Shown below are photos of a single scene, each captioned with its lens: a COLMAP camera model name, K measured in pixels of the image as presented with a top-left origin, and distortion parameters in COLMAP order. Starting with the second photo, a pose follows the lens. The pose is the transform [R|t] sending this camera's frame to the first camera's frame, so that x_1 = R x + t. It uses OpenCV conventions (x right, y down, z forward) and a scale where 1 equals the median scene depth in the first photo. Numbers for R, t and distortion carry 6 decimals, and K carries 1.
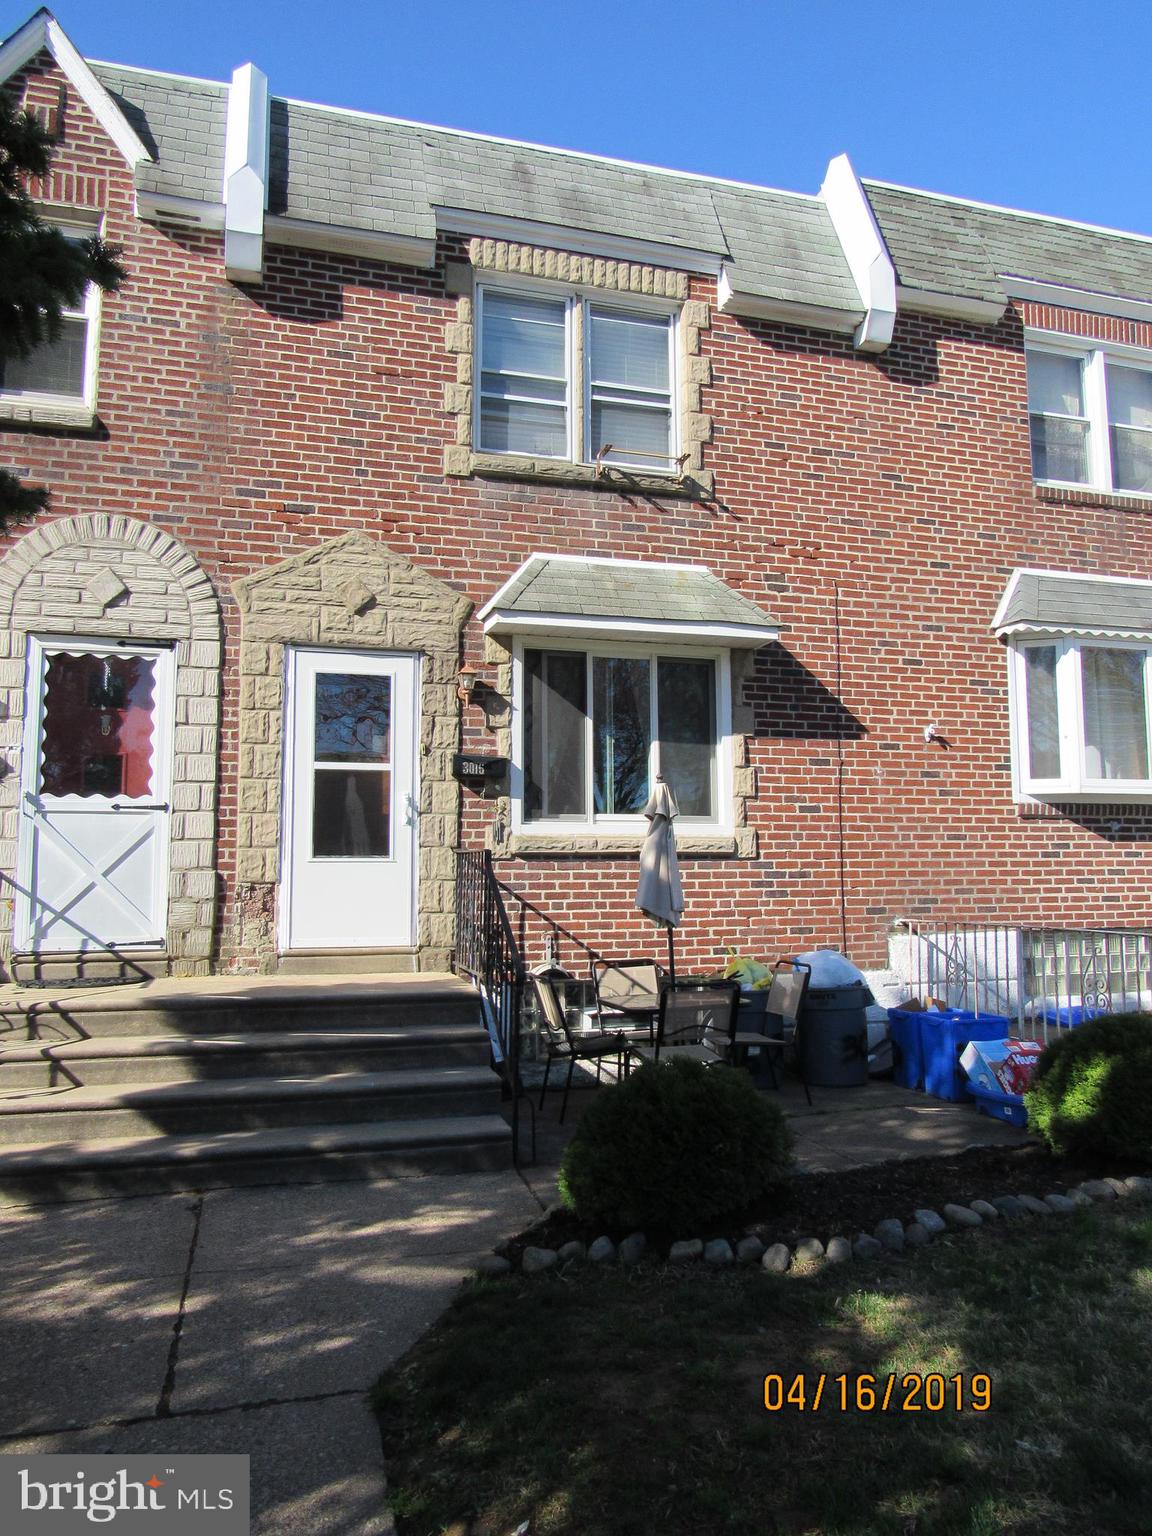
lens RADIAL K [[1099.3, 0, 576.7], [0, 1099.3, 766.0], [0, 0, 1]] dist [-0.027329, 0.008853]
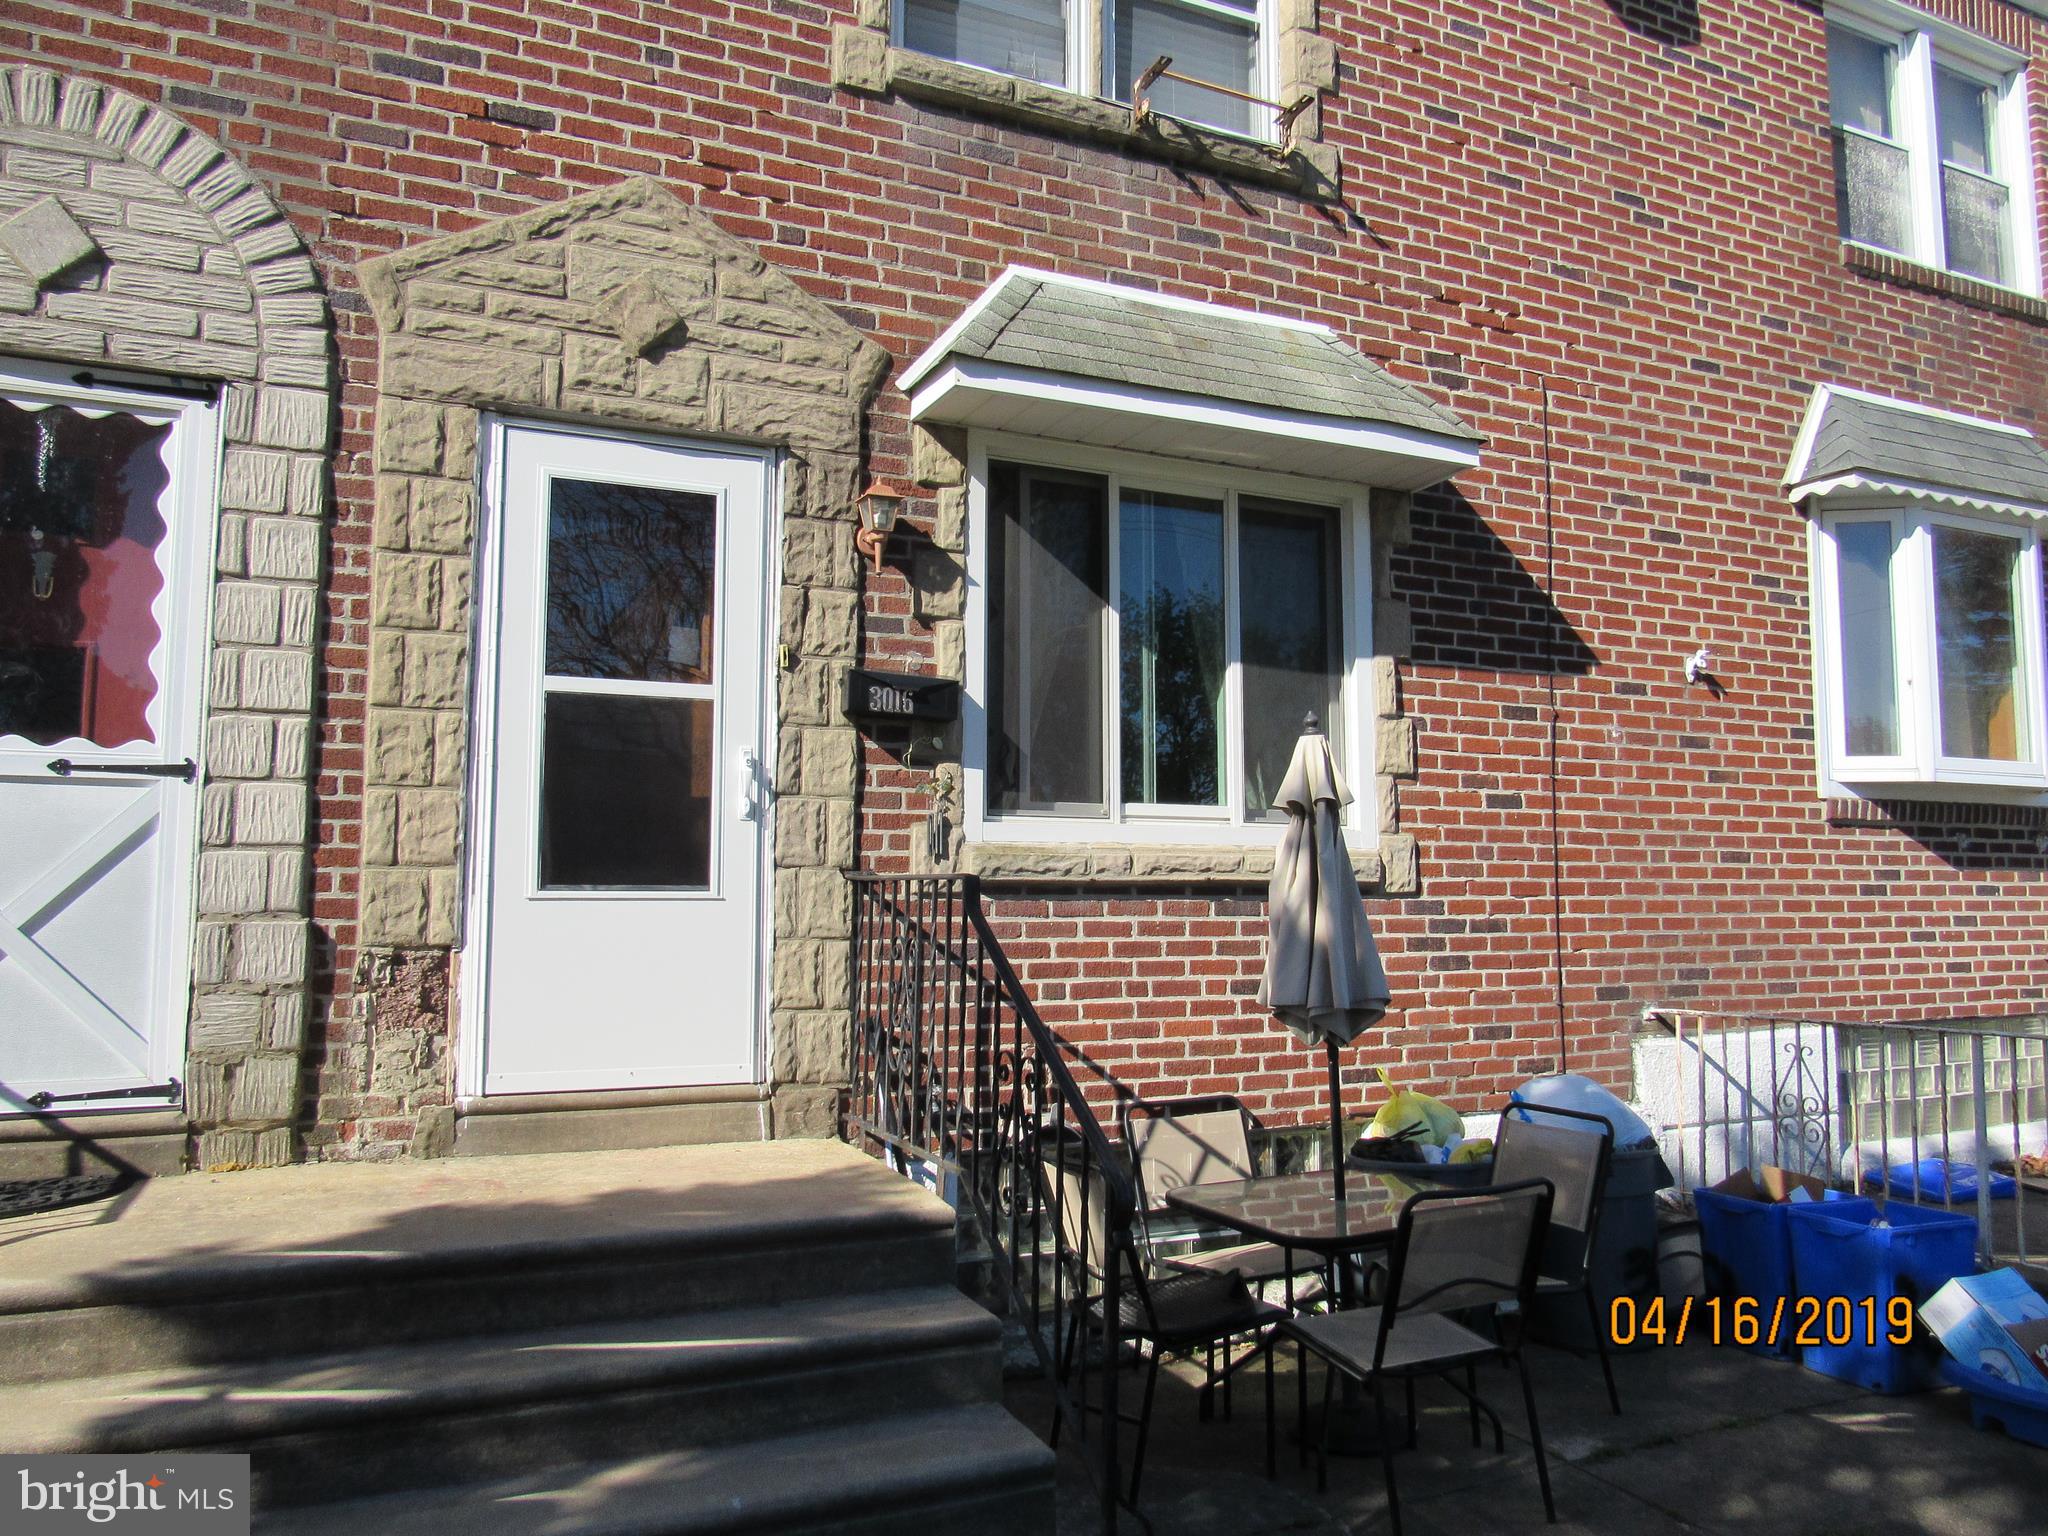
lens RADIAL K [[1465.7, 0, 1034.8], [0, 1465.7, 768.6], [0, 0, 1]] dist [-0.027329, 0.008853]
pose [[0.991102, 0.018302, 0.131844, -0.111401], [-0.019364, 0.999789, 0.006782, 0.024680], [-0.131692, -0.009275, 0.991247, 0.358200]]
